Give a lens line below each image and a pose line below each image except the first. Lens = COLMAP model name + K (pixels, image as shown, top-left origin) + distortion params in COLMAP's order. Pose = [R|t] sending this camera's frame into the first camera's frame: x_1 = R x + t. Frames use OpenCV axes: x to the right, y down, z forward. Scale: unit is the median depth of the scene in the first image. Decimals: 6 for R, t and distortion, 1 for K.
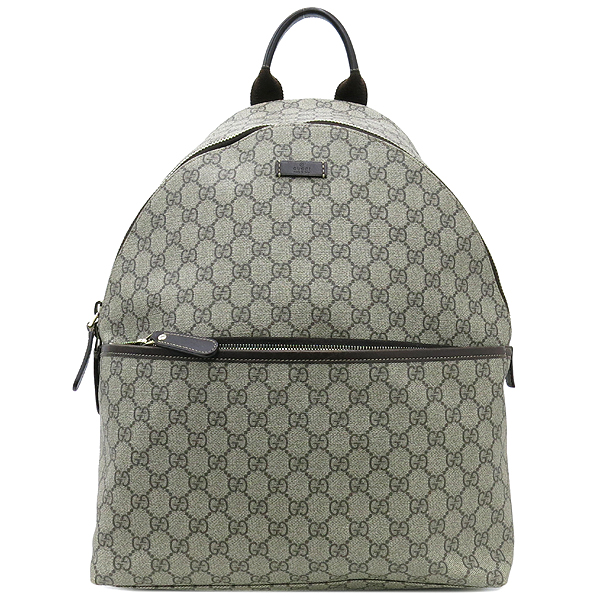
lens RADIAL K [[1354.6, 0, 299.7], [0, 1354.6, 300.5], [0, 0, 1]] dist [-0.083274, 0.000000]
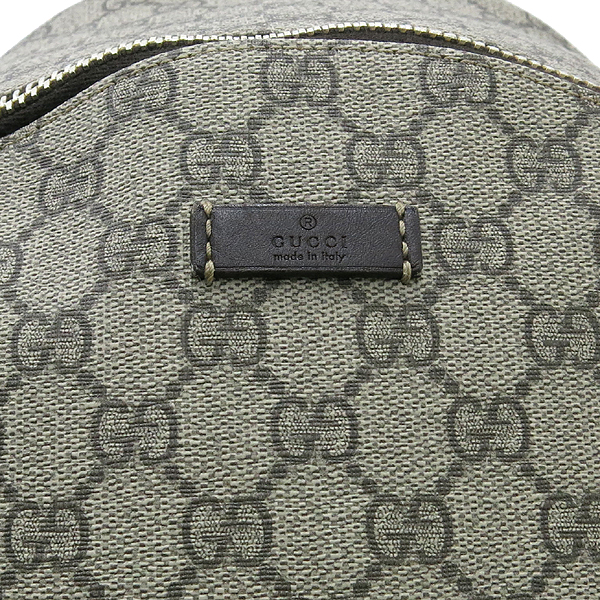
lens RADIAL K [[1354.6, 0, 300.6], [0, 1354.6, 299.4], [0, 0, 1]] dist [-0.083274, 0.000000]
pose [[0.998948, -0.026406, 0.037492, -0.008465], [0.024566, 0.998510, 0.048722, -0.098536], [-0.038723, -0.047749, 0.998108, 0.774246]]
